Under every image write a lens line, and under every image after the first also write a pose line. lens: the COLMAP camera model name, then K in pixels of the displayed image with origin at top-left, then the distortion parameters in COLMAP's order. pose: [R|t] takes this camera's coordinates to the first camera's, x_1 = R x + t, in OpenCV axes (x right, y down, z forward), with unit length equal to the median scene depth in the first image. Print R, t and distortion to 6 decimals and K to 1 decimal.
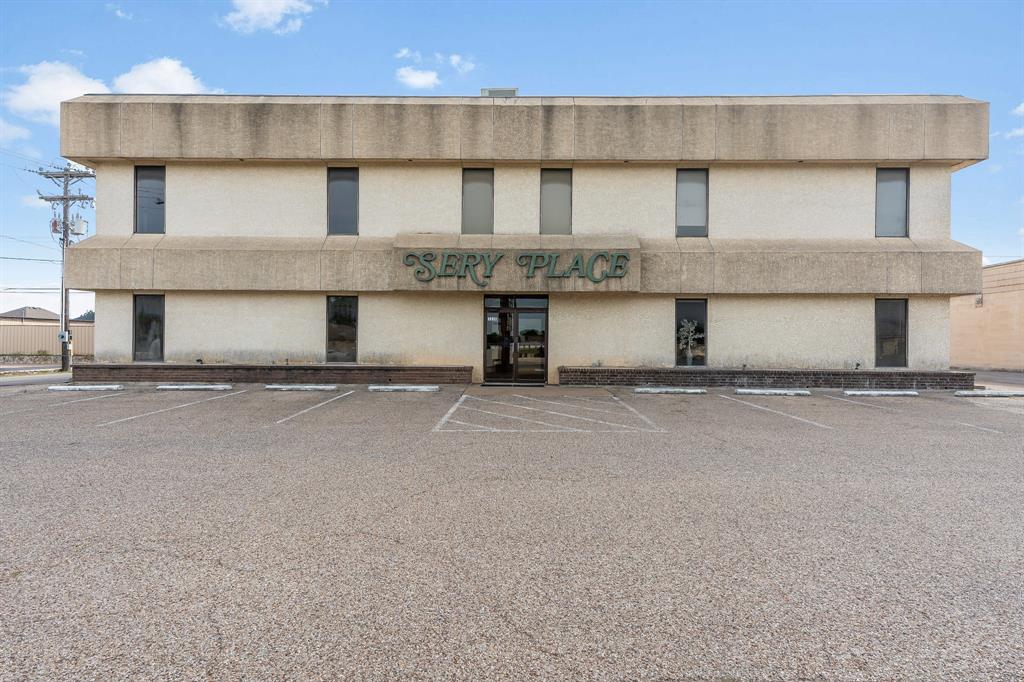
lens RADIAL K [[525.9, 0, 512.4], [0, 525.9, 333.2], [0, 0, 1]] dist [0.007144, 0.002073]
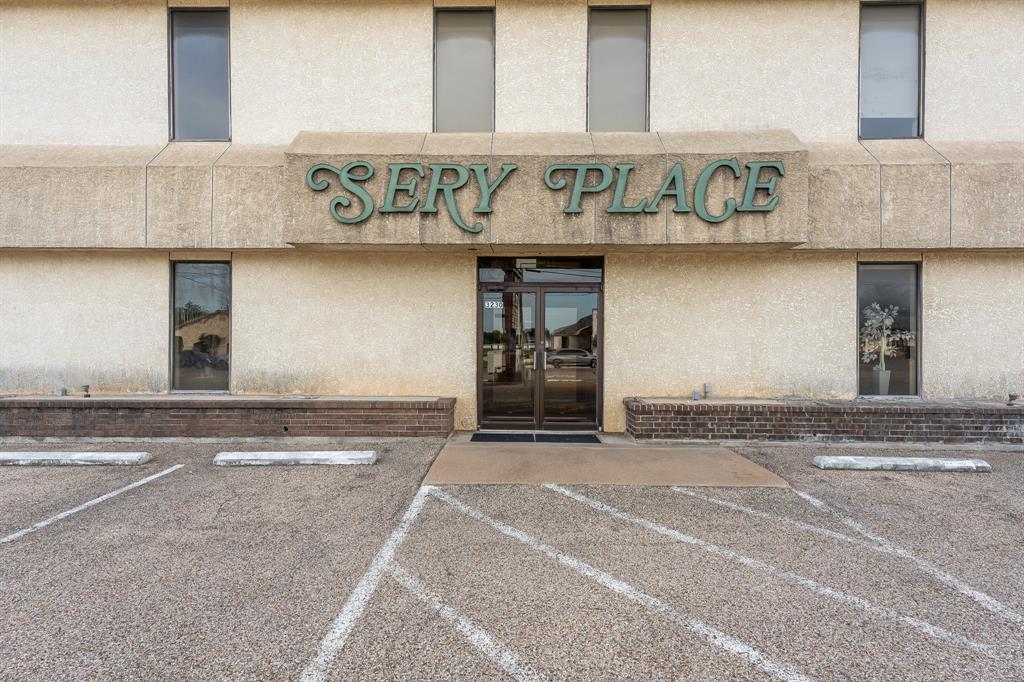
lens RADIAL K [[525.9, 0, 508.7], [0, 525.9, 341.1], [0, 0, 1]] dist [0.007144, 0.002073]
pose [[0.999969, -0.004483, -0.006435, -0.020804], [0.004610, 0.999793, 0.019817, -0.001847], [0.006345, -0.019846, 0.999783, 0.496286]]
